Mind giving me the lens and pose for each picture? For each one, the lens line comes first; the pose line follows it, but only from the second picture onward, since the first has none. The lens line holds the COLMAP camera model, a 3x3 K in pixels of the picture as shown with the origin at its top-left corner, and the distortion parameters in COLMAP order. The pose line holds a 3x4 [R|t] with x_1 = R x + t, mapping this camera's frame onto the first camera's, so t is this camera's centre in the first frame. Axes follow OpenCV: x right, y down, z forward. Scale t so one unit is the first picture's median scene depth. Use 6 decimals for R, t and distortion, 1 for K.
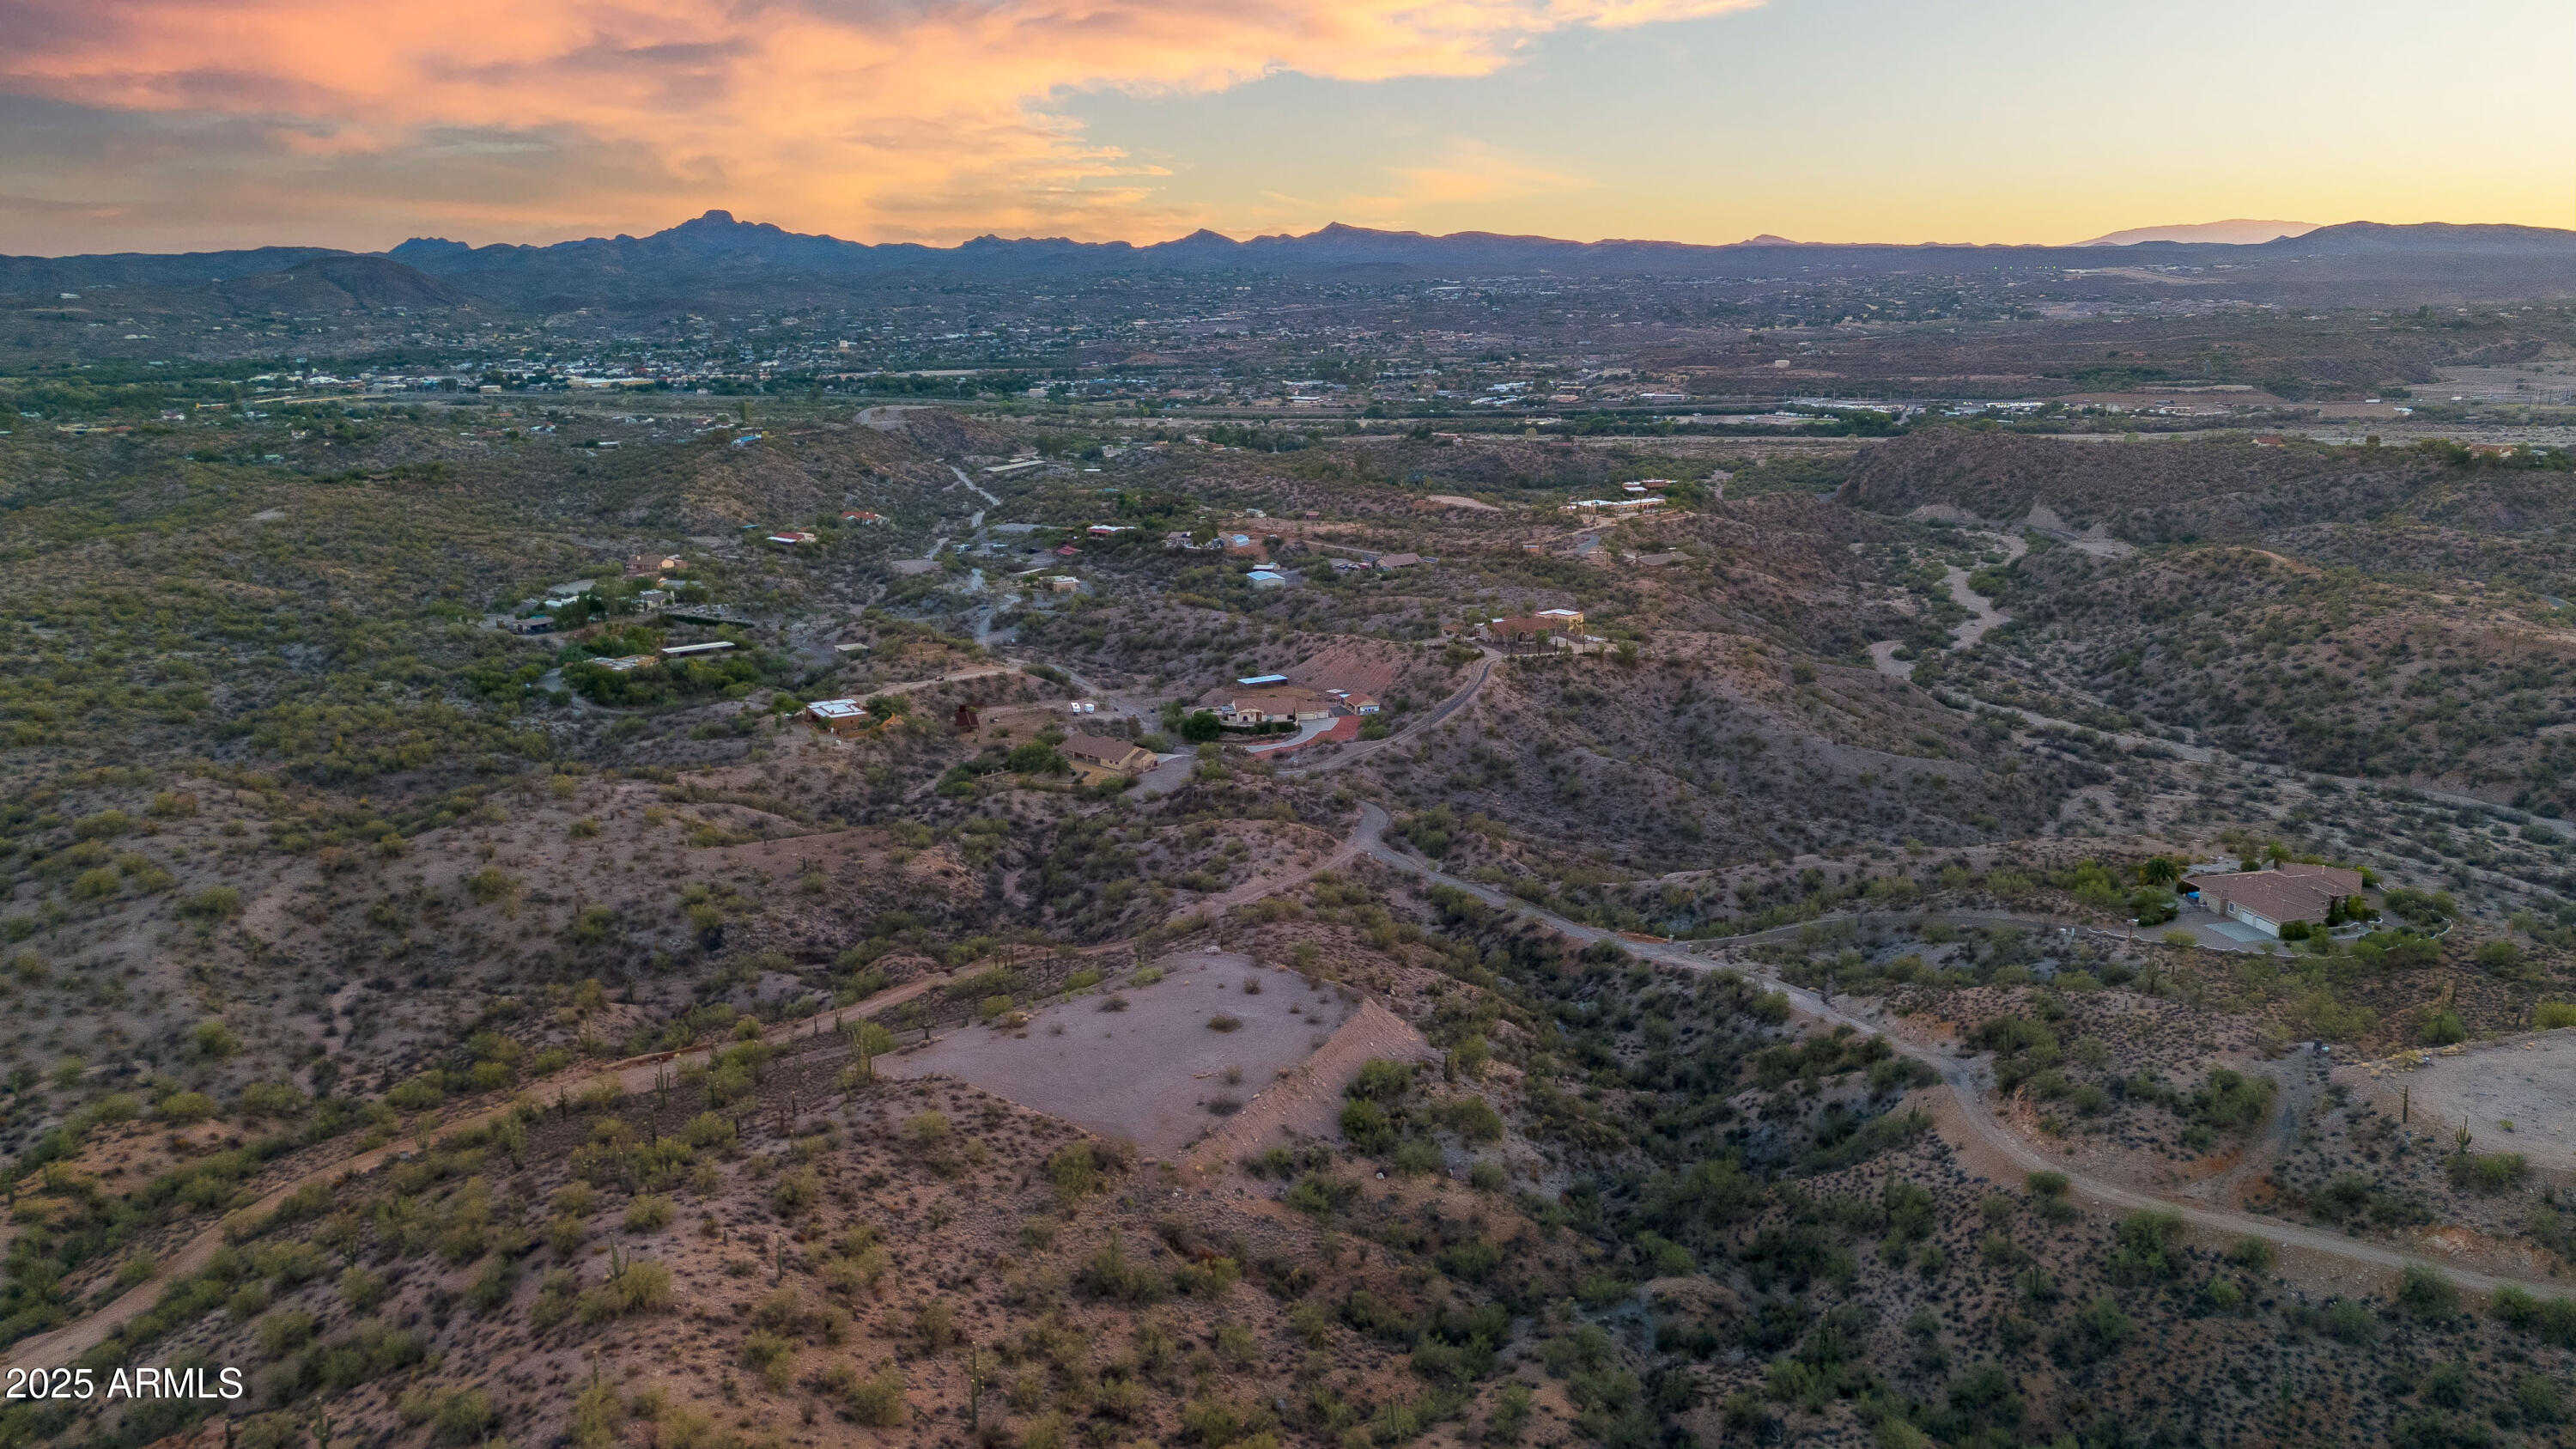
lens RADIAL K [[1889.3, 0, 1288.0], [0, 1889.3, 724.5], [0, 0, 1]] dist [0.099938, -0.116143]
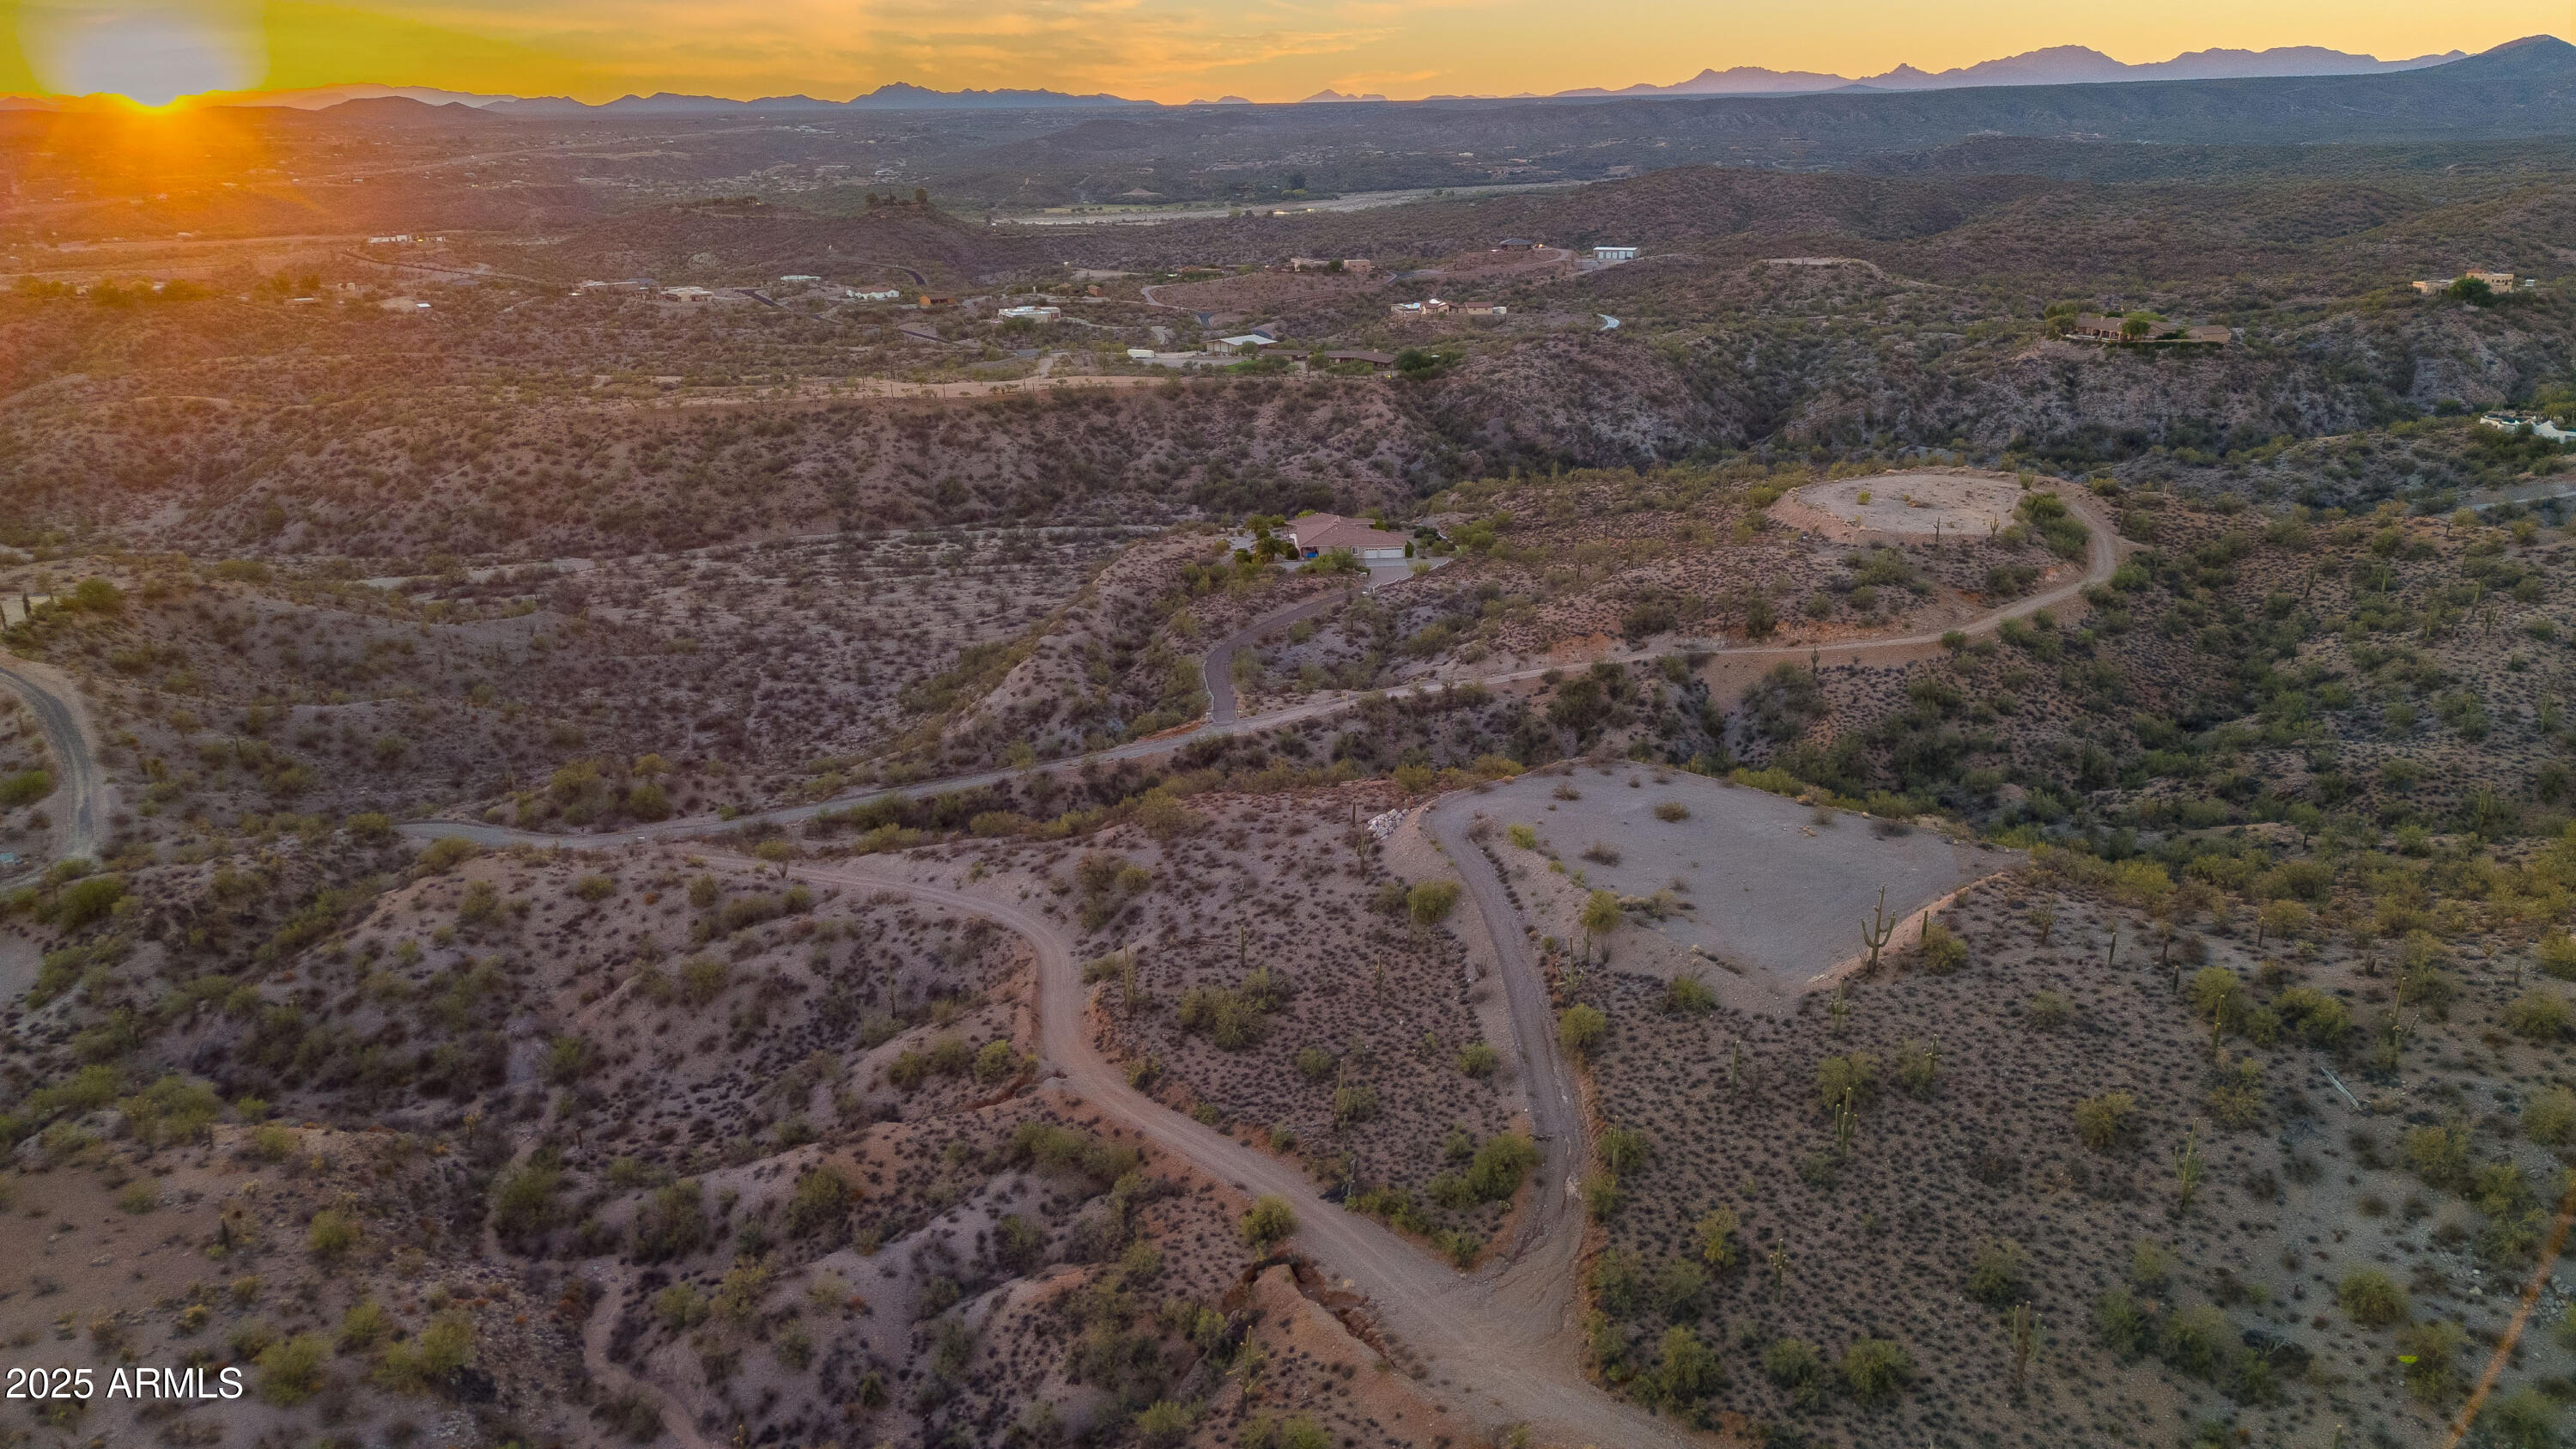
lens RADIAL K [[1889.3, 0, 1288.0], [0, 1889.3, 724.5], [0, 0, 1]] dist [0.099938, -0.116143]
pose [[0.222294, -0.298608, 0.928126, -0.416916], [0.239549, 0.939492, 0.244891, -0.066194], [-0.945094, 0.167894, 0.280374, 0.432653]]
